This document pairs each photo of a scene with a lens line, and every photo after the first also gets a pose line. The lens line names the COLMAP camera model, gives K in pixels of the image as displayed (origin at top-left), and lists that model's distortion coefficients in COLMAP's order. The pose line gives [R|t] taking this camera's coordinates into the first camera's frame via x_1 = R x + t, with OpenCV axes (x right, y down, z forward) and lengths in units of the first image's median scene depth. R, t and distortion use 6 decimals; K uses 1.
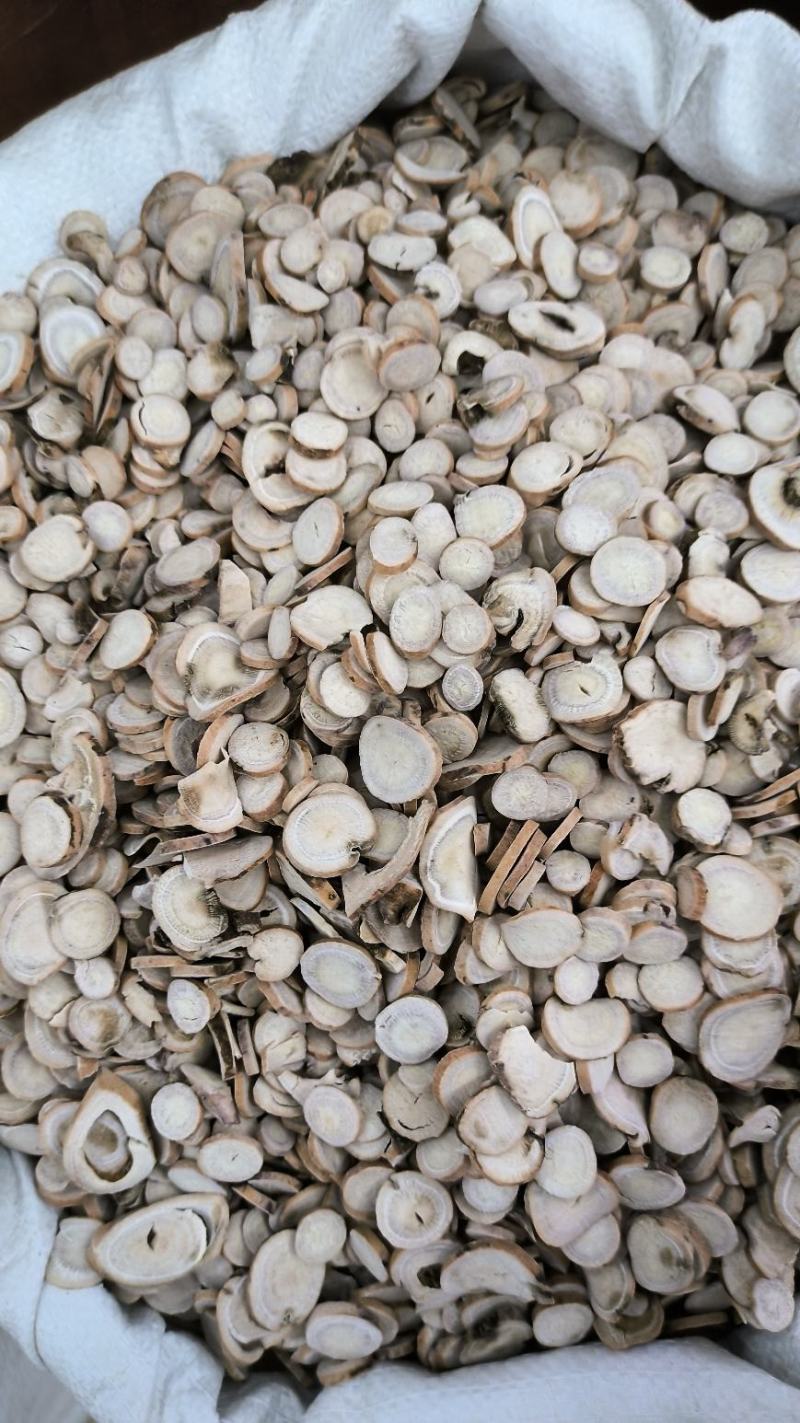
lens RADIAL K [[1055.5, 0, 391.8], [0, 1055.5, 696.4], [0, 0, 1]] dist [0.013237, -0.040611]
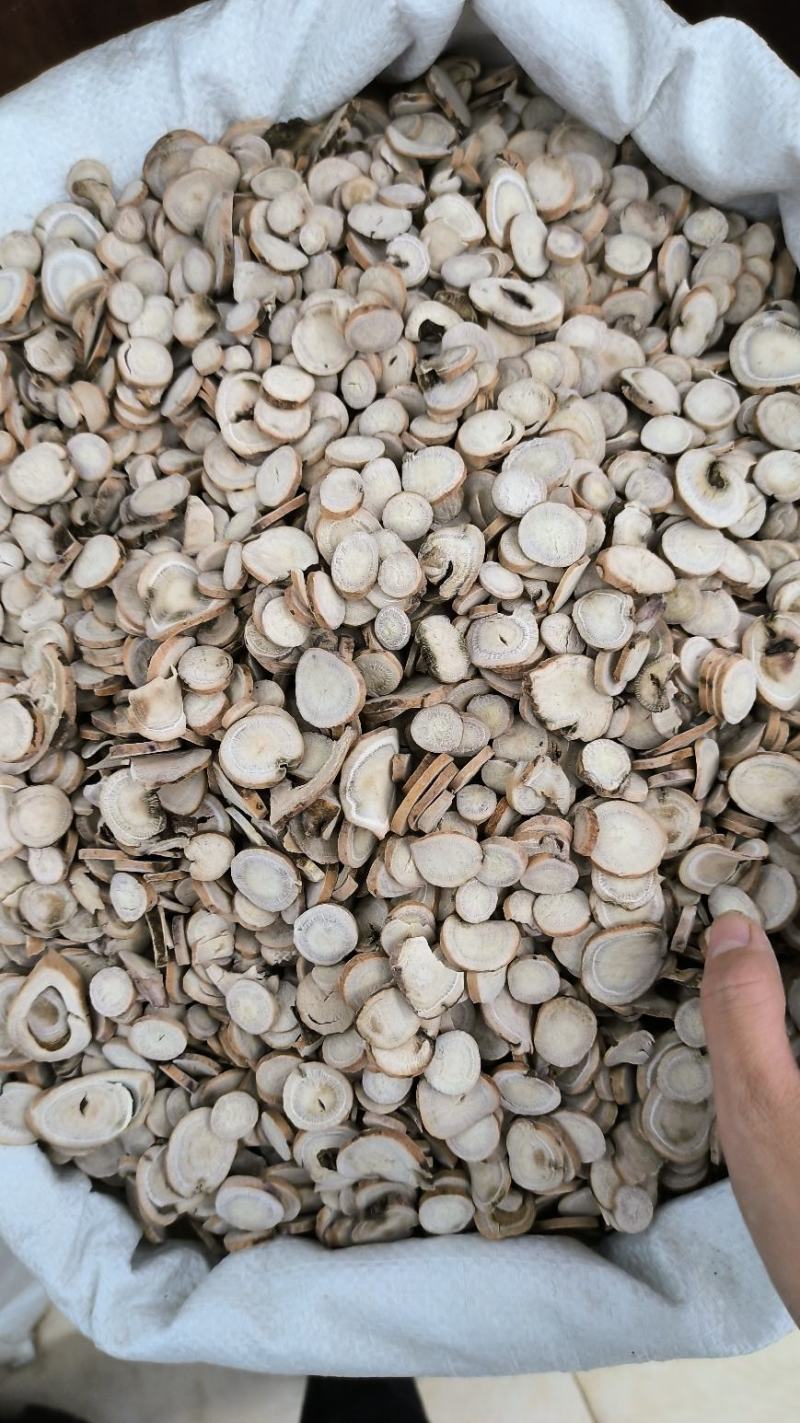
lens RADIAL K [[1055.5, 0, 391.8], [0, 1055.5, 696.4], [0, 0, 1]] dist [0.013237, -0.040611]
pose [[0.996553, 0.082038, -0.012321, 0.077394], [-0.081543, 0.996003, 0.036444, 0.020171], [0.015261, -0.035314, 0.999260, -0.092361]]
